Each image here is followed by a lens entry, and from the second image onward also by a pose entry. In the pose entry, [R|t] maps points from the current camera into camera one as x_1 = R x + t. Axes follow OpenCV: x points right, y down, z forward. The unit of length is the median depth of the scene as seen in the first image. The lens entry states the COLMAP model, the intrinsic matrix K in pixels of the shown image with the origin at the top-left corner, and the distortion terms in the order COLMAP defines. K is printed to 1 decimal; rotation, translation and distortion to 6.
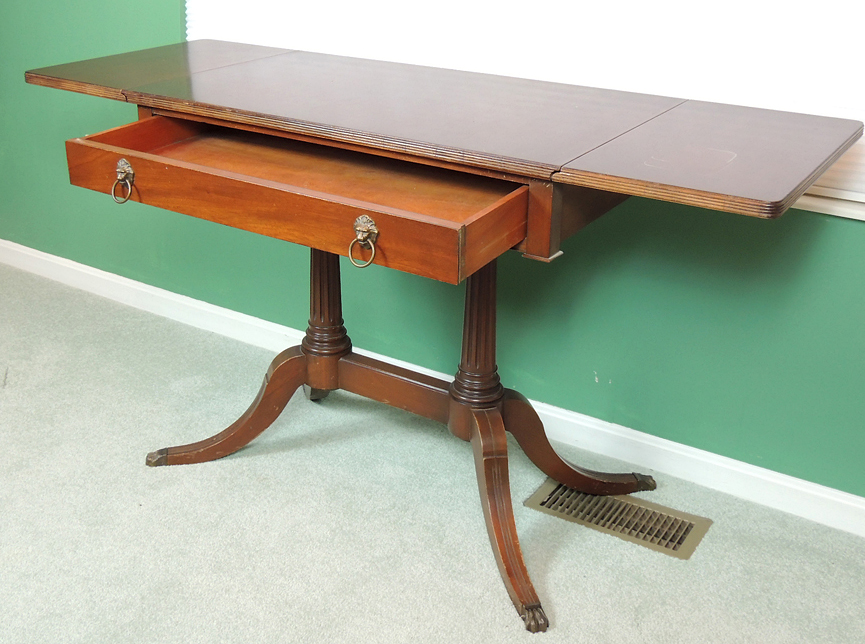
lens RADIAL K [[1006.4, 0, 432.5], [0, 1006.4, 322.0], [0, 0, 1]] dist [0.006497, -0.007740]
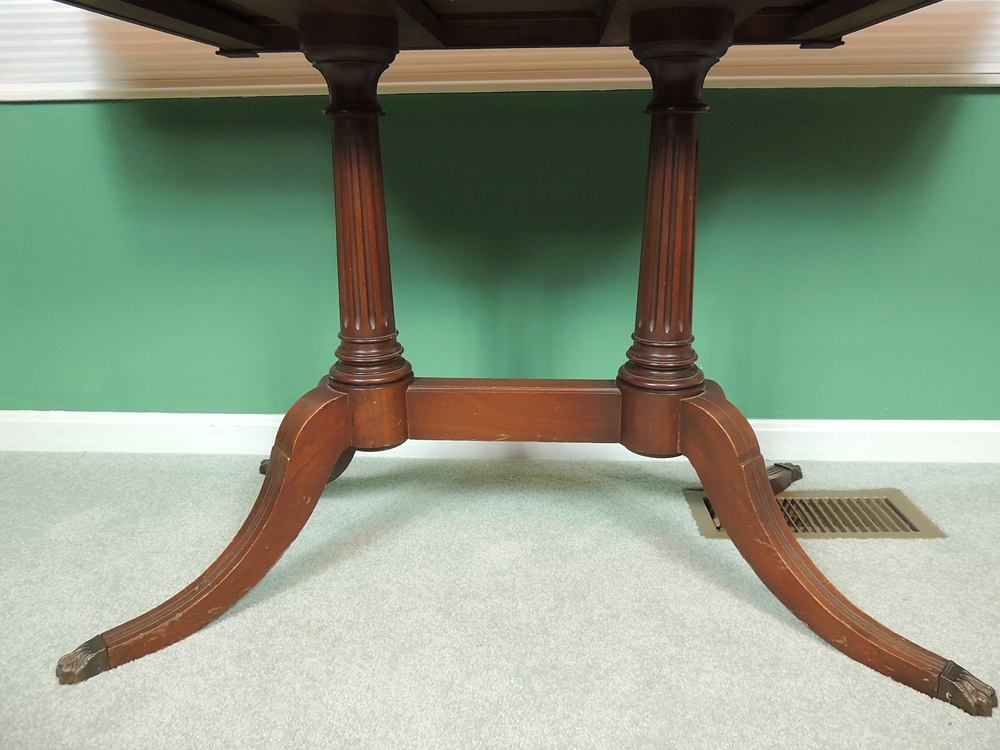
lens RADIAL K [[689.9, 0, 500.0], [0, 689.9, 375.0], [0, 0, 1]] dist [-0.008474, 0.000698]
pose [[0.876062, -0.176628, 0.448684, -0.220337], [0.228198, 0.971568, -0.063096, 0.067279], [-0.424783, 0.157665, 0.891460, 0.595031]]
